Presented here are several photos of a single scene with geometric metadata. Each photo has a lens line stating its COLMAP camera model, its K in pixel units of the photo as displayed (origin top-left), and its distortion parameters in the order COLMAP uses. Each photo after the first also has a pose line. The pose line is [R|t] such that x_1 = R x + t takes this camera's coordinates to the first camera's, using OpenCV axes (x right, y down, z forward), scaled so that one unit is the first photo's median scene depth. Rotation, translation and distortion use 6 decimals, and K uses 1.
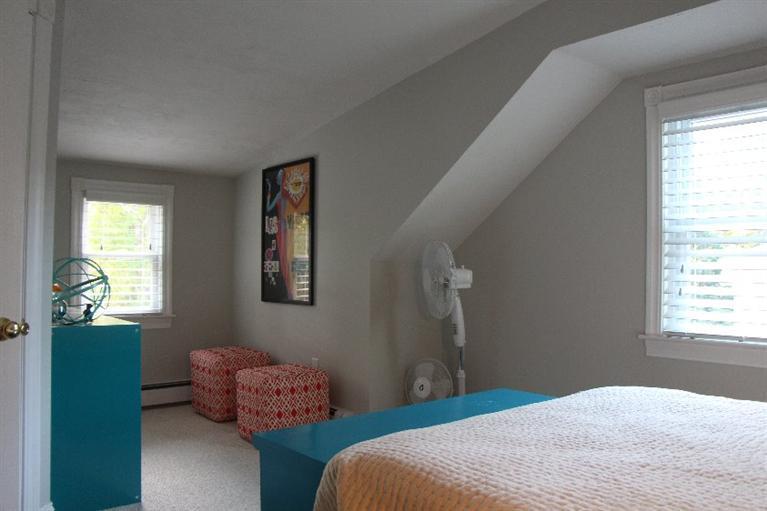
lens RADIAL K [[633.2, 0, 383.5], [0, 633.2, 255.5], [0, 0, 1]] dist [-0.208213, 0.197756]
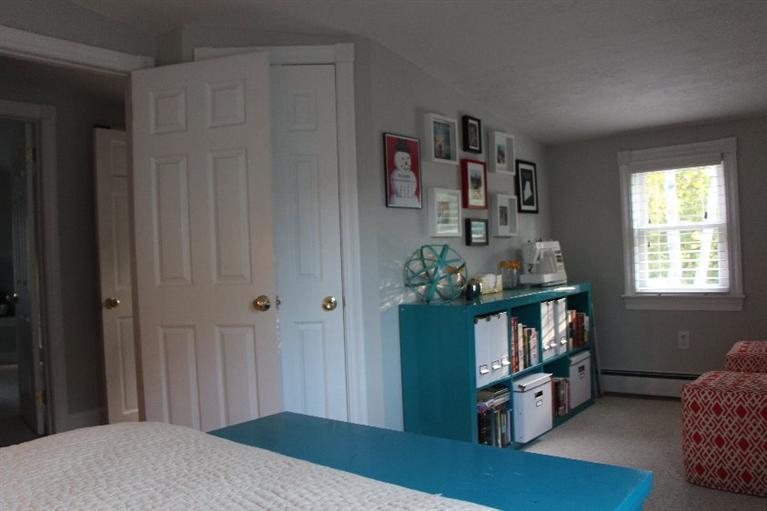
lens RADIAL K [[633.2, 0, 383.5], [0, 633.2, 255.5], [0, 0, 1]] dist [-0.208213, 0.197756]
pose [[0.181156, -0.014522, -0.983347, 0.359312], [0.071024, 0.997473, -0.001646, 0.011291], [0.980886, -0.069543, 0.181729, 0.397145]]
